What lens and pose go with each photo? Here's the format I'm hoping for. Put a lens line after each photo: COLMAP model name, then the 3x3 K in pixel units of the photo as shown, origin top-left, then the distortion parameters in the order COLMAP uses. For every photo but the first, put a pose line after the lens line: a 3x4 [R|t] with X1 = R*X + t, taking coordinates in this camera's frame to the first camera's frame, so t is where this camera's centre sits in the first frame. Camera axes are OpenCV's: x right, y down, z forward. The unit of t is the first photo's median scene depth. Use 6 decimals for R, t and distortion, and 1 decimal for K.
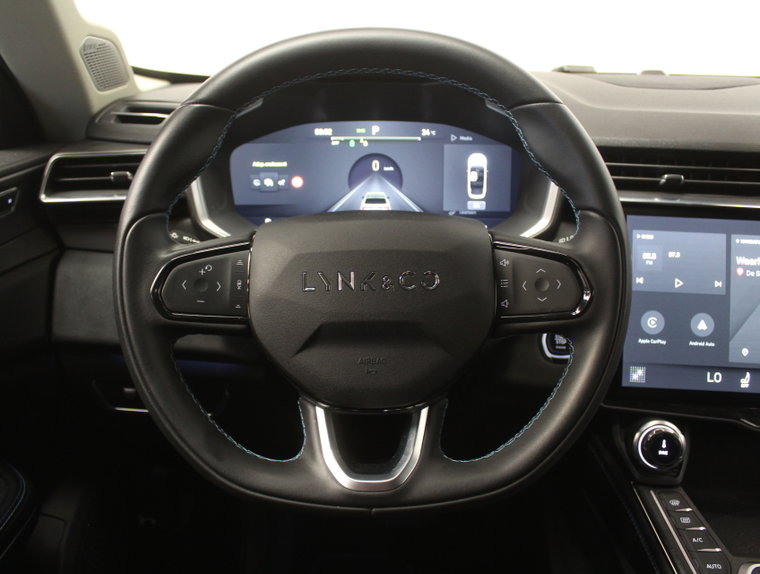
lens RADIAL K [[719.8, 0, 378.0], [0, 719.8, 282.0], [0, 0, 1]] dist [-0.094161, 0.000000]
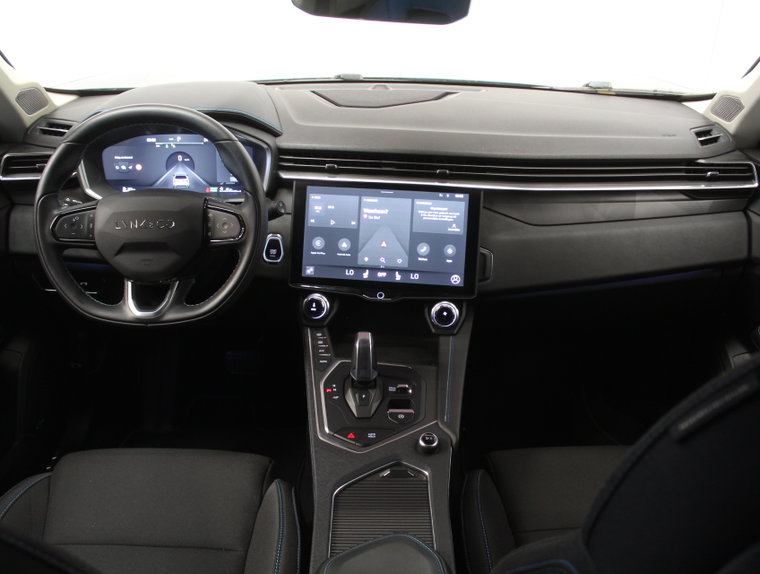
lens RADIAL K [[719.8, 0, 381.3], [0, 719.8, 286.7], [0, 0, 1]] dist [-0.094161, 0.000000]
pose [[0.999584, -0.000428, 0.028839, 0.502913], [-0.002804, 0.993713, 0.111918, -0.044053], [-0.028706, -0.111952, 0.993299, -0.946698]]
